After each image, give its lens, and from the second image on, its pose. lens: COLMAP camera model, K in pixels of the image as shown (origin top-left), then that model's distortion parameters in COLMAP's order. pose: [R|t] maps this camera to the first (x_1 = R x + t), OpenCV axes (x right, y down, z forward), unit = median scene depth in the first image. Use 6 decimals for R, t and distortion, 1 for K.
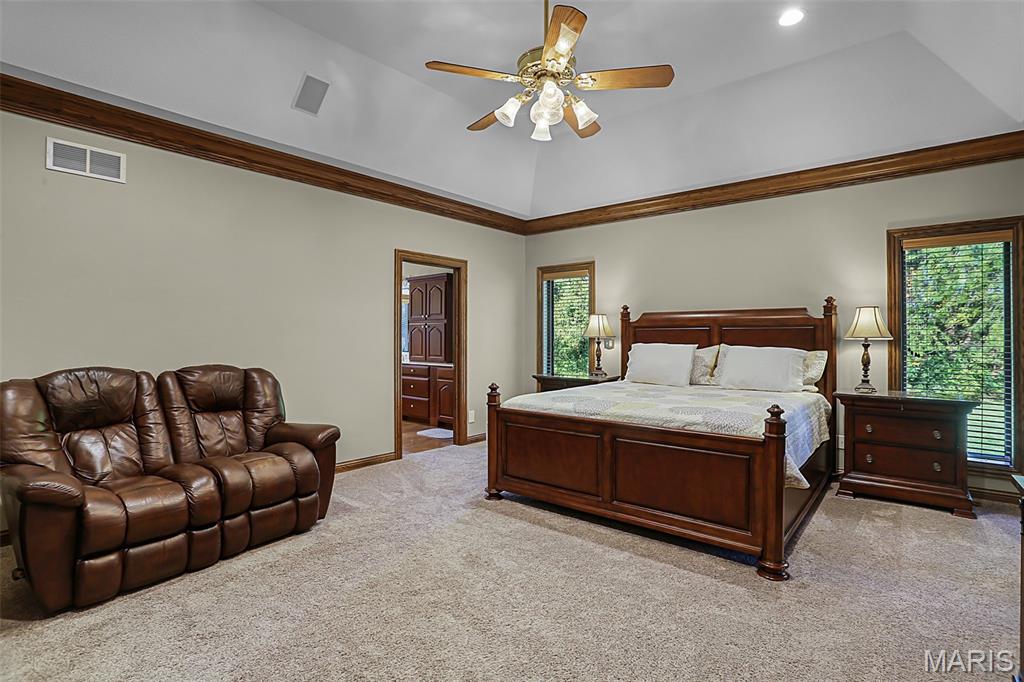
lens RADIAL K [[506.5, 0, 514.2], [0, 506.5, 338.6], [0, 0, 1]] dist [-0.059072, 0.025049]
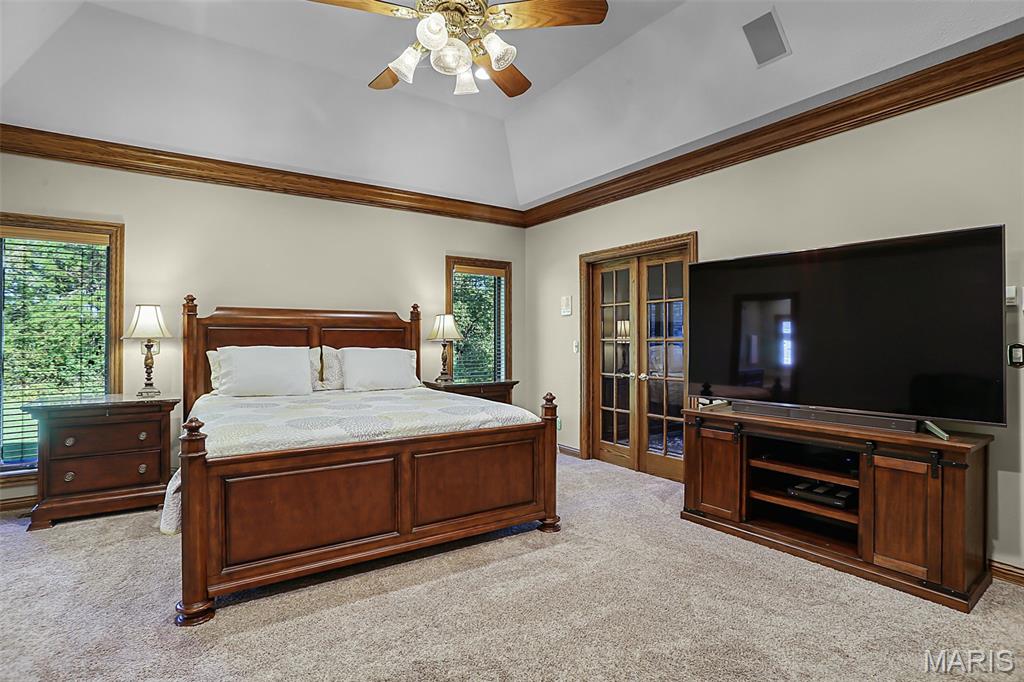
lens RADIAL K [[506.5, 0, 516.3], [0, 506.5, 337.3], [0, 0, 1]] dist [-0.059072, 0.025049]
pose [[0.263412, 0.002764, 0.964679, -0.463995], [0.003943, 0.999984, -0.003942, -0.000826], [-0.964675, 0.004843, 0.263397, 0.475856]]
